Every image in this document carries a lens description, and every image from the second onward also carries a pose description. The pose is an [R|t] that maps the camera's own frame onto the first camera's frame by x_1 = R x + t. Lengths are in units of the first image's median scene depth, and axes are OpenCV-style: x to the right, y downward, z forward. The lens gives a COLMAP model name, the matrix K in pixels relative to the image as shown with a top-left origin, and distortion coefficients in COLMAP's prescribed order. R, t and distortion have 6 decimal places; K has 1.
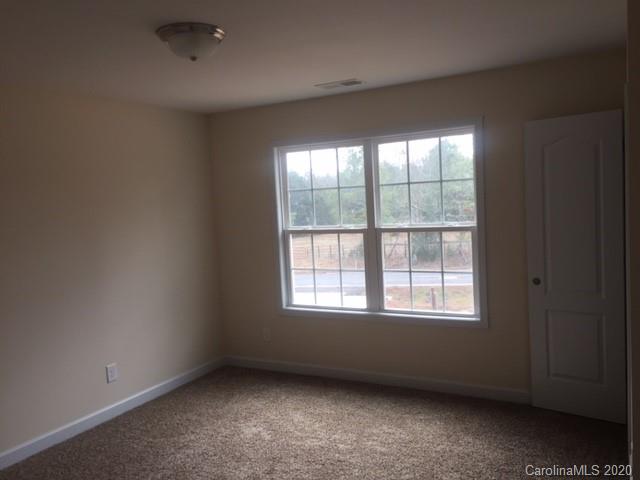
lens RADIAL K [[555.0, 0, 319.5], [0, 555.0, 246.0], [0, 0, 1]] dist [0.105443, 0.002831]
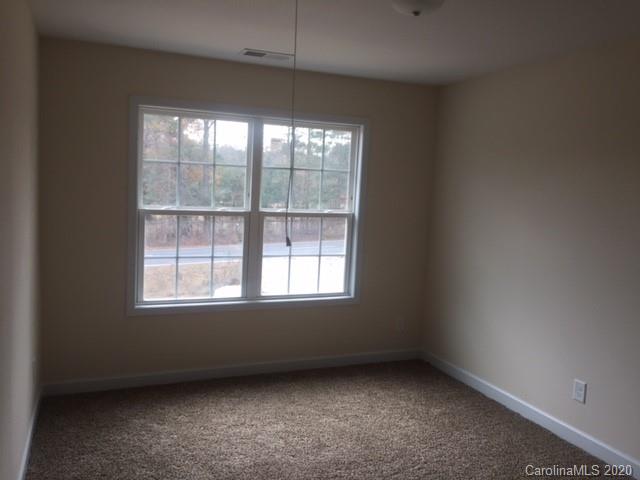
lens RADIAL K [[555.0, 0, 319.4], [0, 555.0, 234.1], [0, 0, 1]] dist [0.105443, 0.002831]
pose [[0.614300, 0.007286, 0.789039, -0.586682], [-0.011325, 0.999936, -0.000417, 0.005754], [-0.788992, -0.008680, 0.614343, 0.329624]]
